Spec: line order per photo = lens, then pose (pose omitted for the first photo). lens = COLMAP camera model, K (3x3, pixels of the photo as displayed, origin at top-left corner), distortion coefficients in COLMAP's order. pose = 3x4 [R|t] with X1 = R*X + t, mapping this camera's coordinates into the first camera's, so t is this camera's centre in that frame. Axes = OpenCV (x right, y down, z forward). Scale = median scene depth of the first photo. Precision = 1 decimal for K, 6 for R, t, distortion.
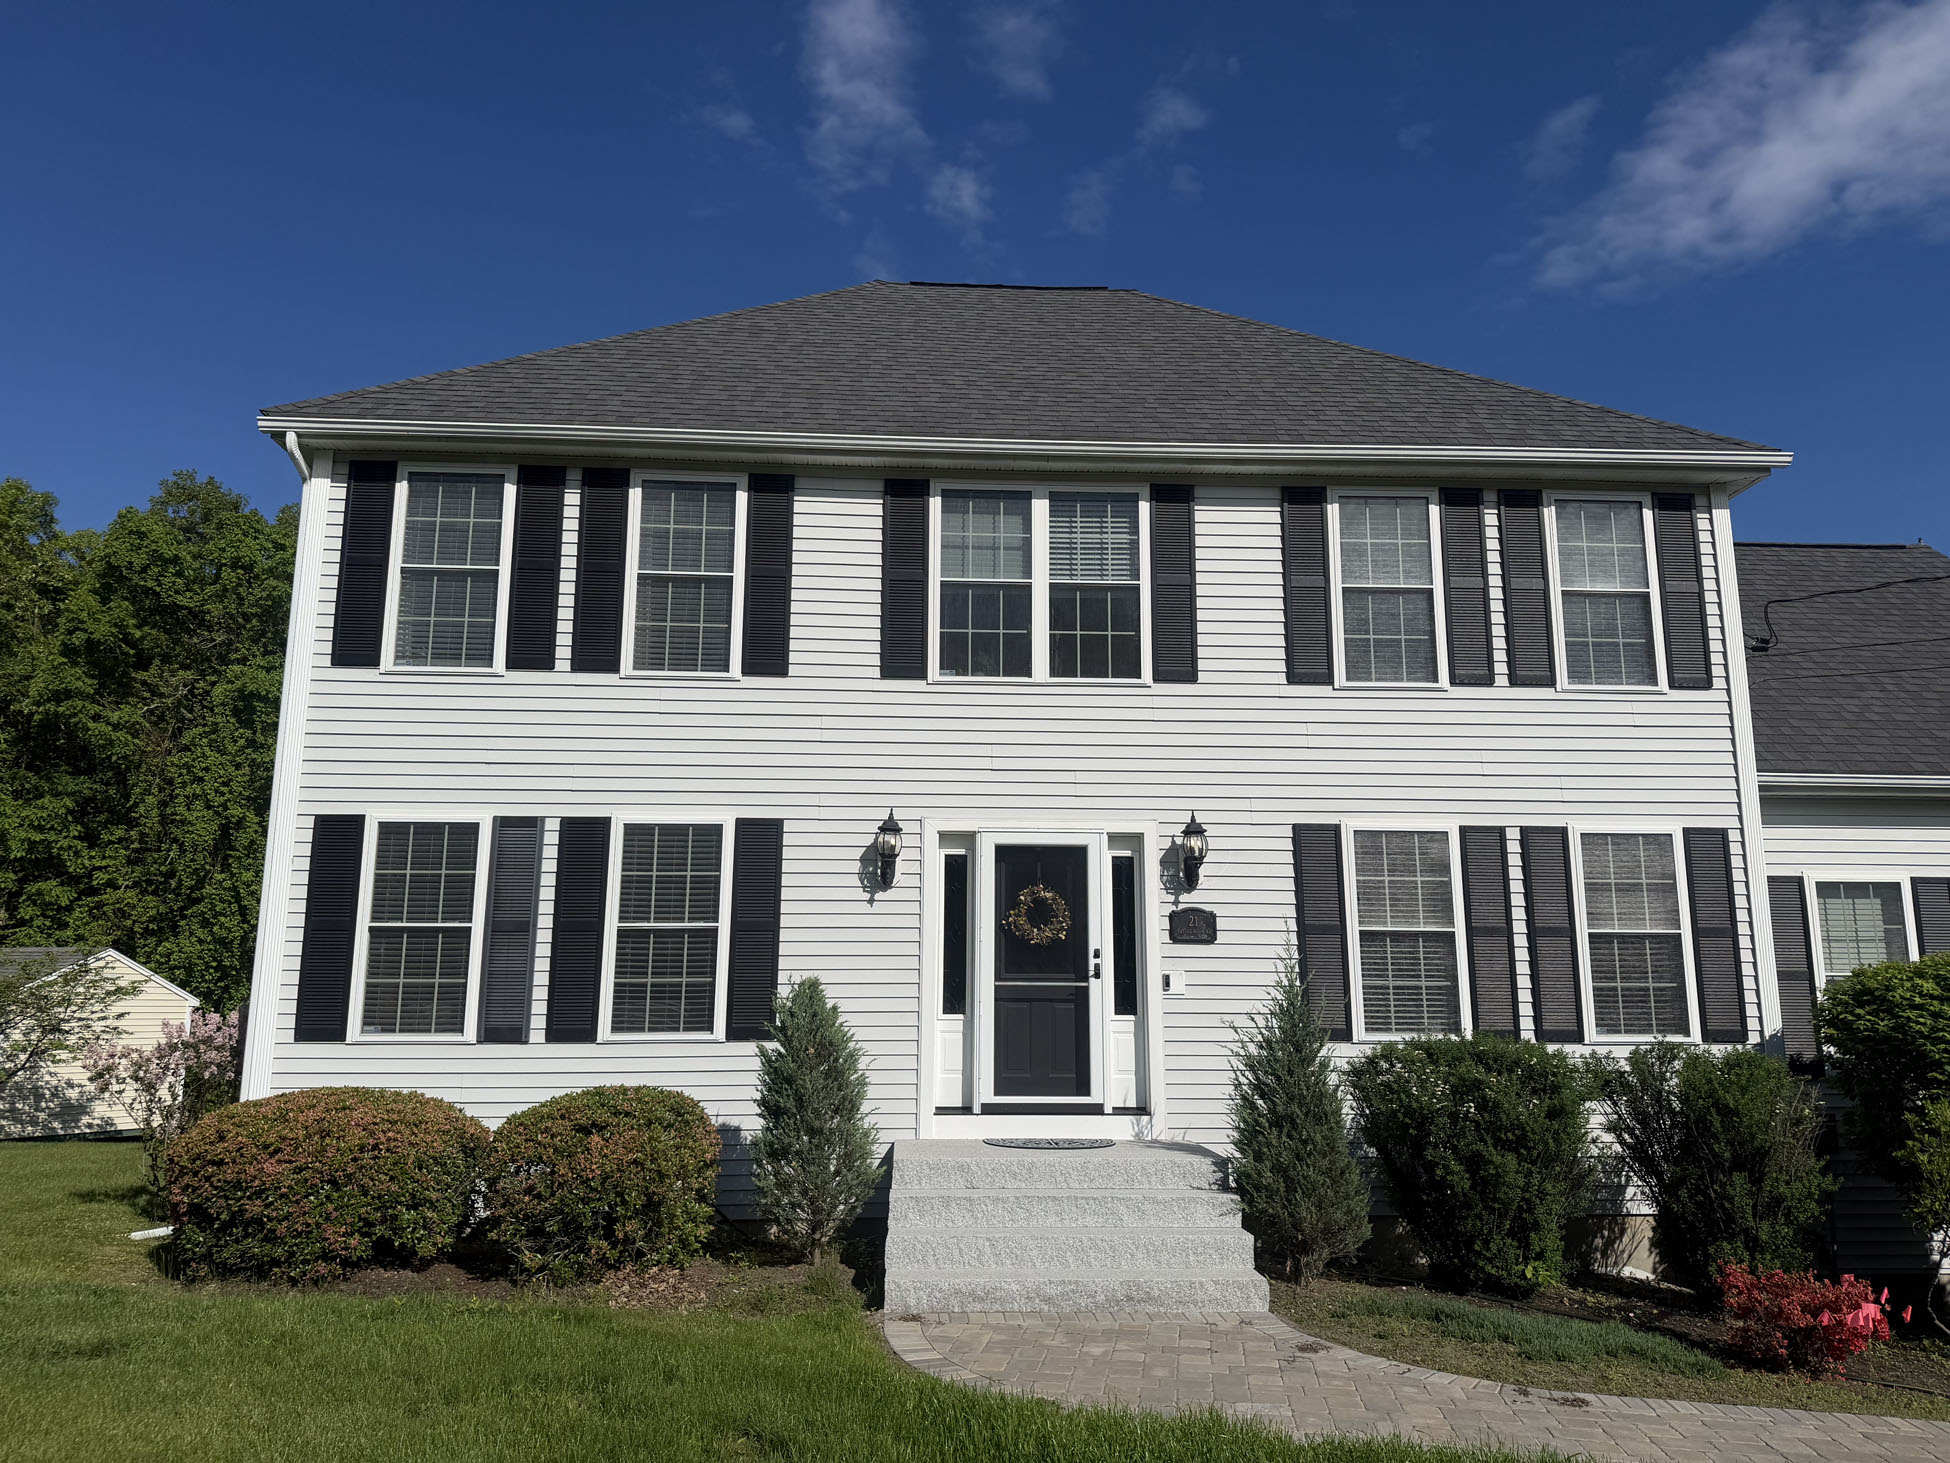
lens RADIAL K [[1364.0, 0, 990.0], [0, 1364.0, 728.4], [0, 0, 1]] dist [0.126864, -0.206373]
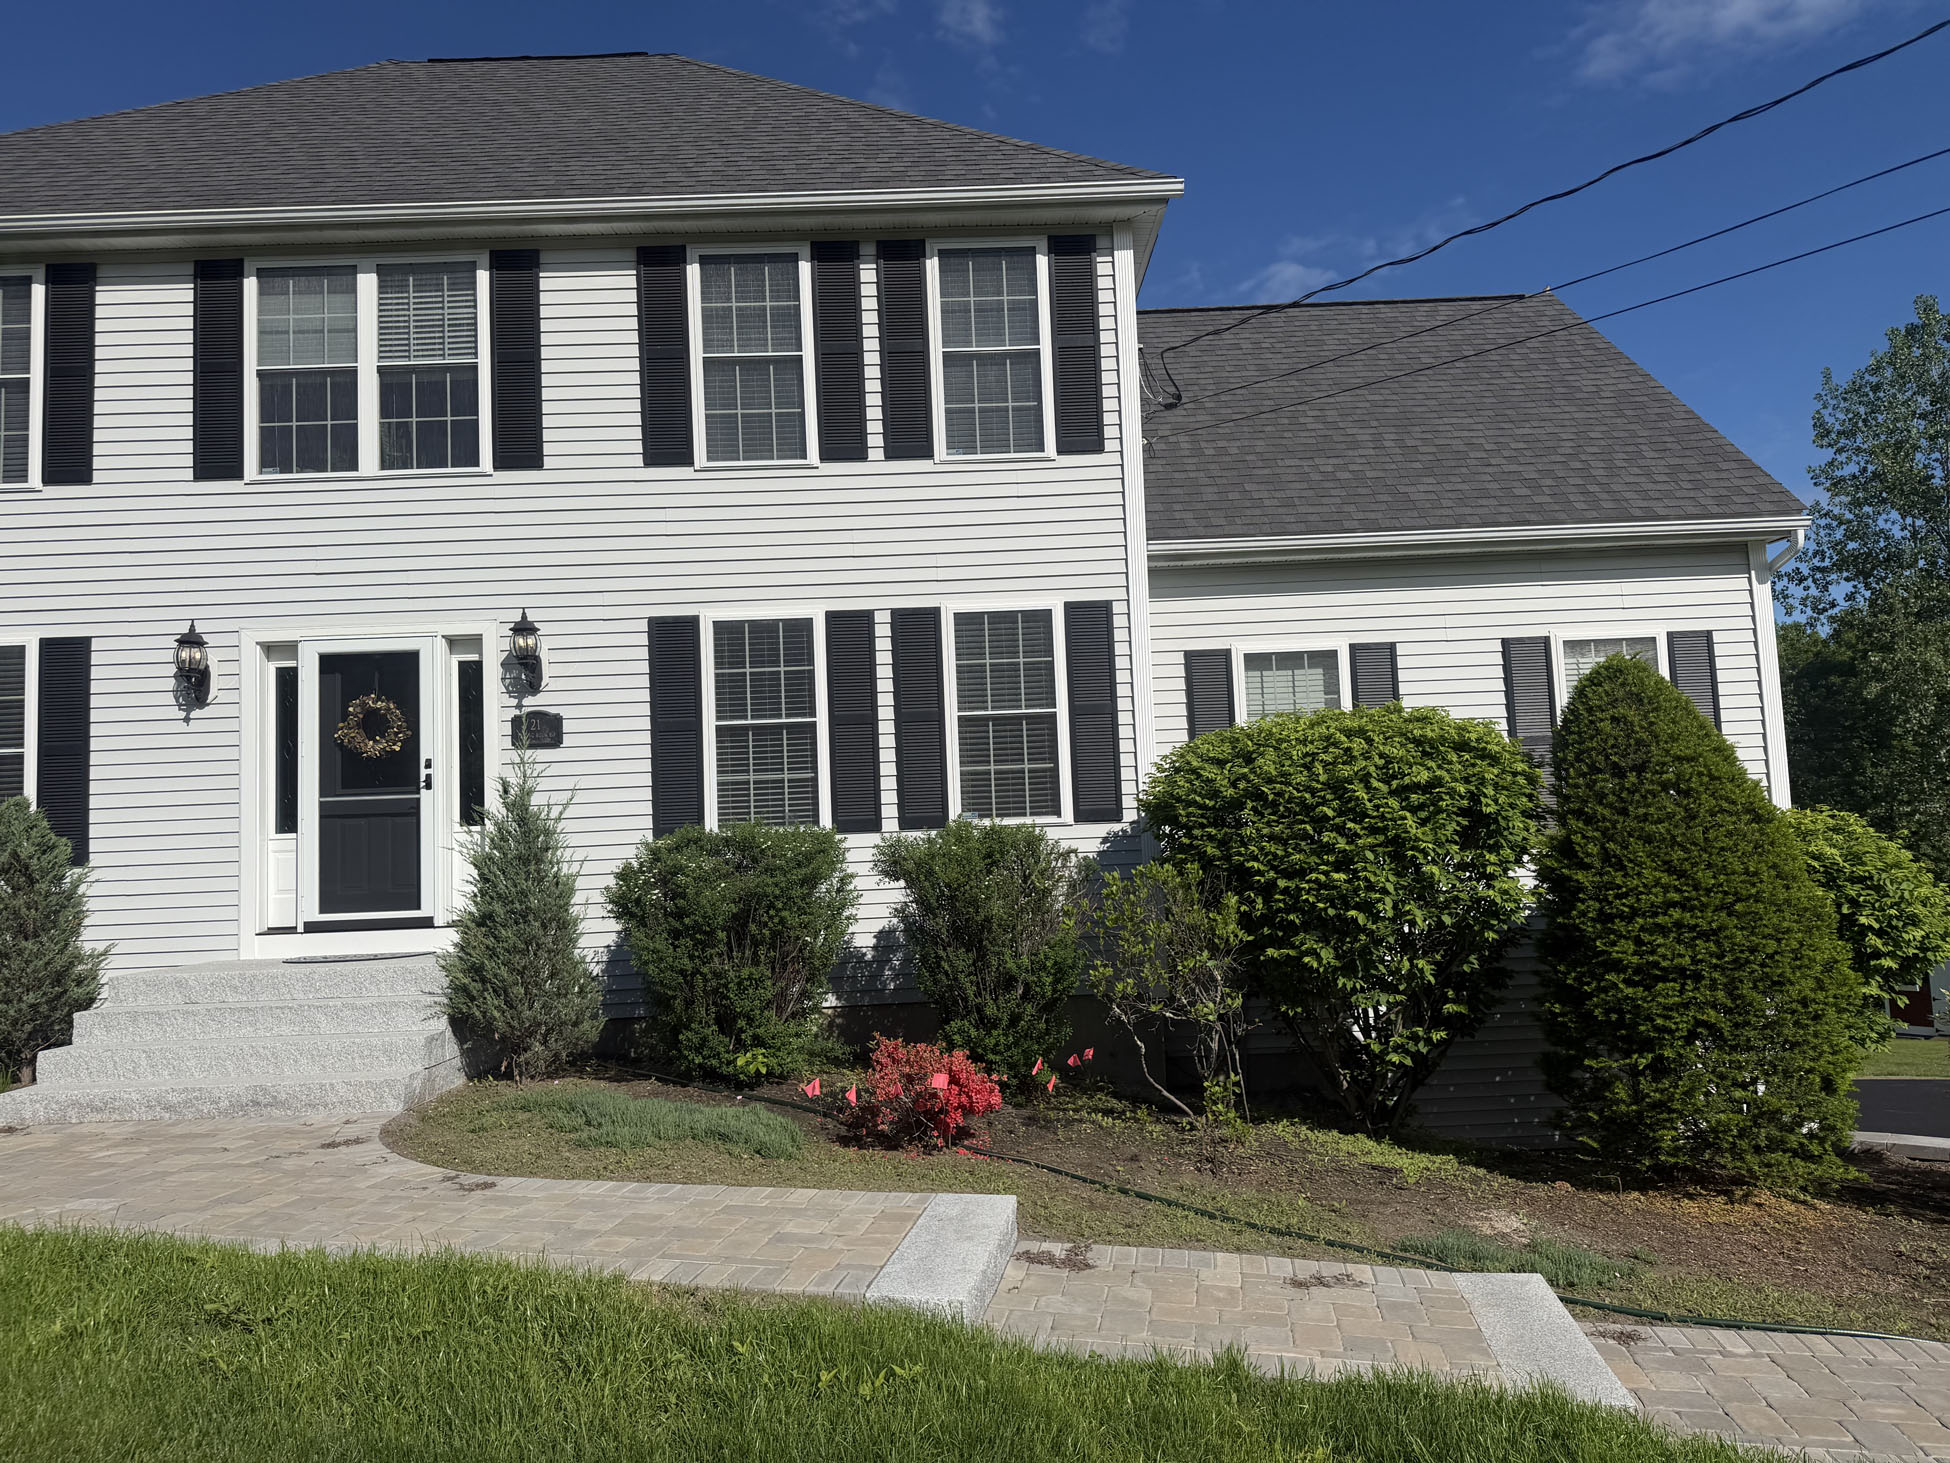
lens RADIAL K [[1364.0, 0, 990.0], [0, 1364.0, 728.4], [0, 0, 1]] dist [0.126864, -0.206373]
pose [[0.998450, -0.045811, -0.031610, 0.475289], [0.048998, 0.992860, 0.108759, 0.053554], [0.026402, -0.110139, 0.993565, 0.063422]]
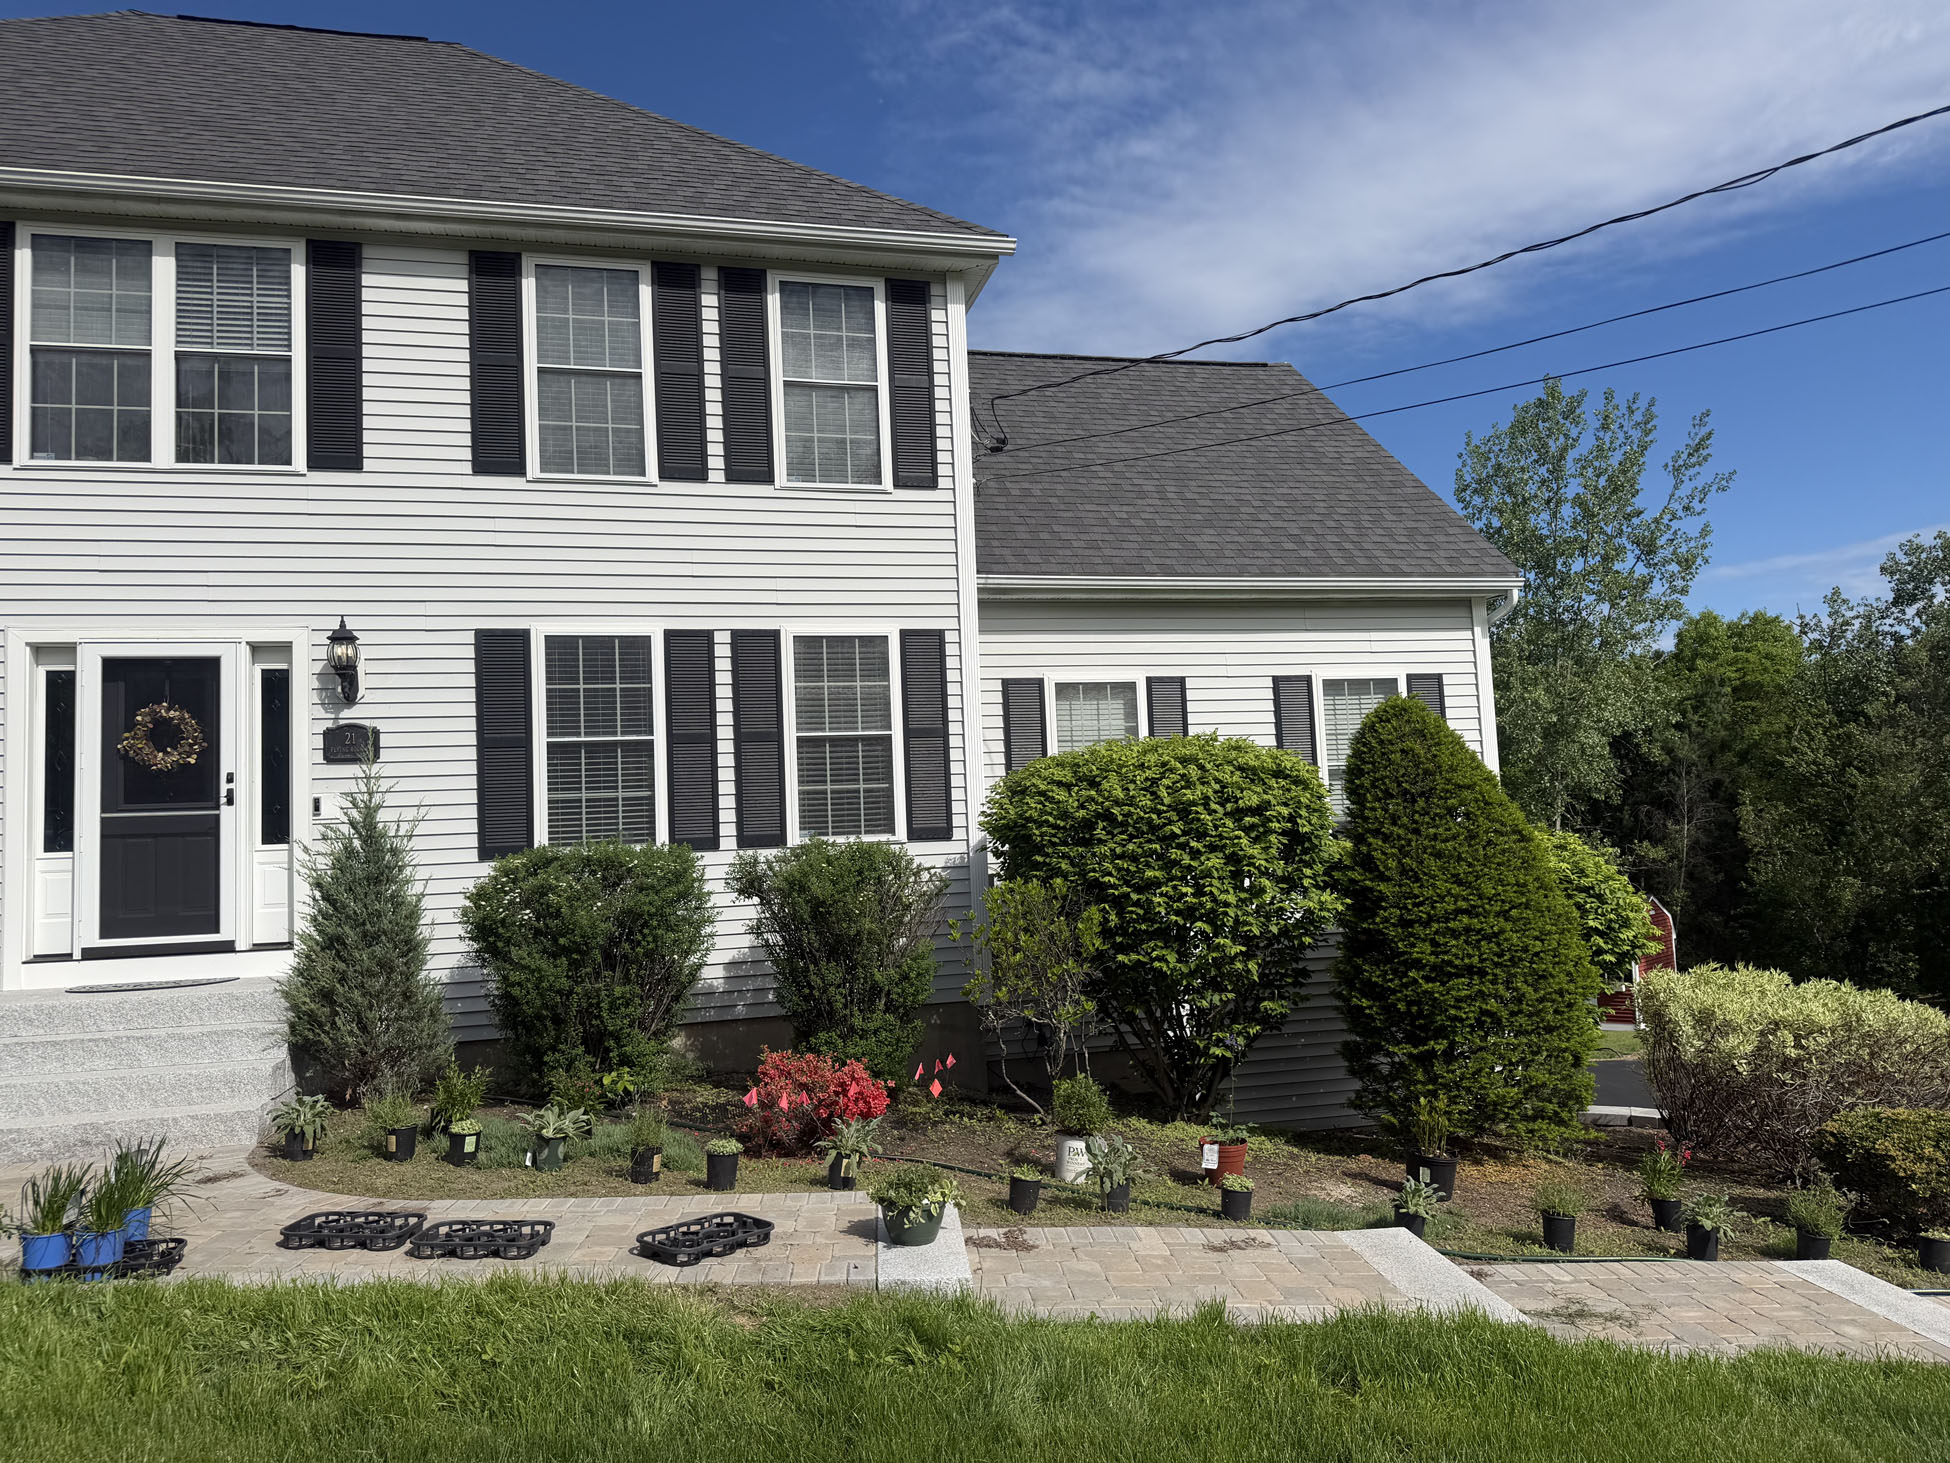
lens RADIAL K [[1365.9, 0, 980.5], [0, 1365.9, 734.8], [0, 0, 1]] dist [0.162392, -0.327359]
pose [[0.980217, -0.027890, 0.195953, 0.362919], [0.006642, 0.994100, 0.108261, 0.041019], [-0.197816, -0.104818, 0.974619, 0.028390]]
